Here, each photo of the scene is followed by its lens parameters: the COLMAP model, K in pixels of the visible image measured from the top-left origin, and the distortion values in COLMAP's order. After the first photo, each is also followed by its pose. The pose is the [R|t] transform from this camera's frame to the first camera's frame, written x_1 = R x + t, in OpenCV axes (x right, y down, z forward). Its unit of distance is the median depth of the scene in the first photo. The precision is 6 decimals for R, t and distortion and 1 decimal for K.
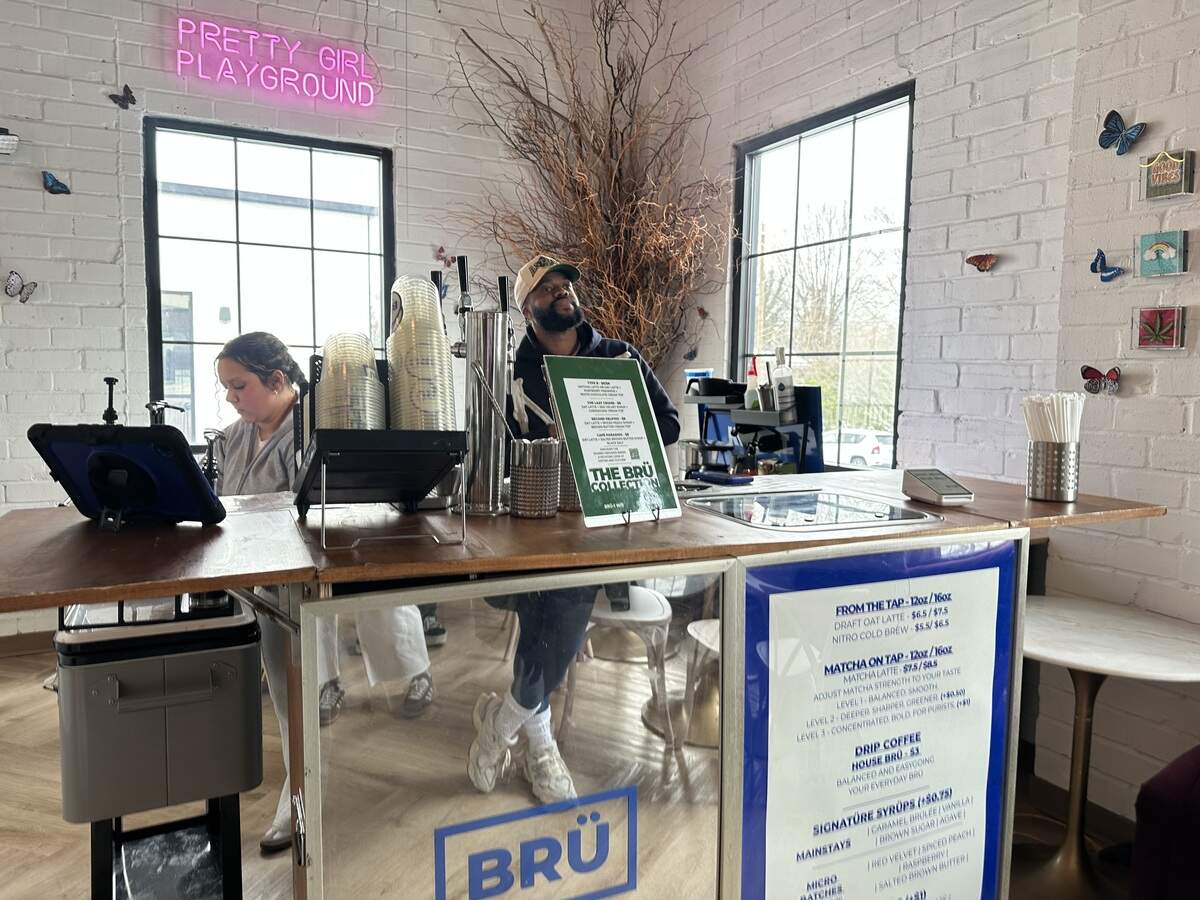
lens RADIAL K [[878.1, 0, 600.4], [0, 878.1, 450.6], [0, 0, 1]] dist [-0.001725, -0.005438]
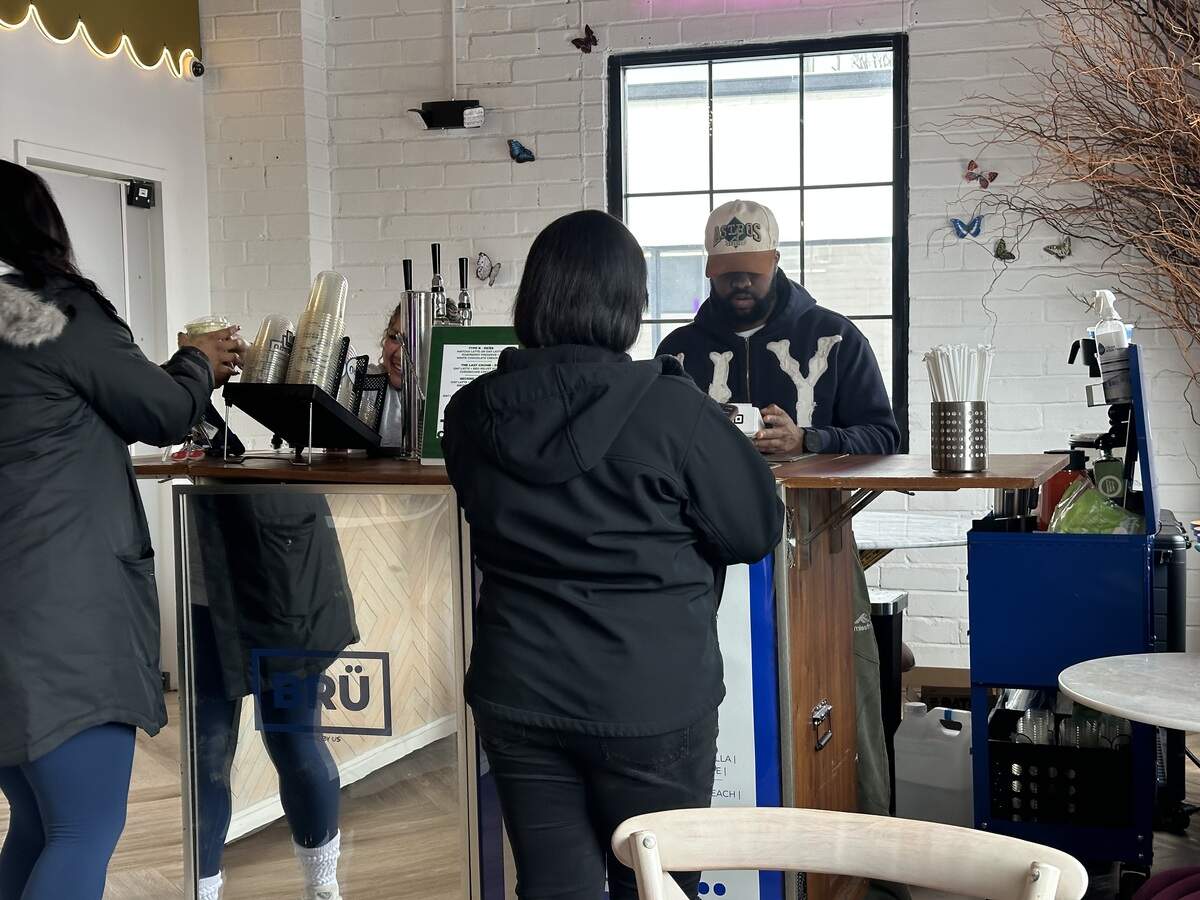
lens RADIAL K [[1673.4, 0, 599.8], [0, 1673.4, 451.0], [0, 0, 1]] dist [0.183000, 0.000000]
pose [[0.727727, 0.003707, -0.685857, 0.613129], [-0.027442, 0.999342, -0.023716, 0.041475], [0.685317, 0.036080, 0.727350, -0.189734]]
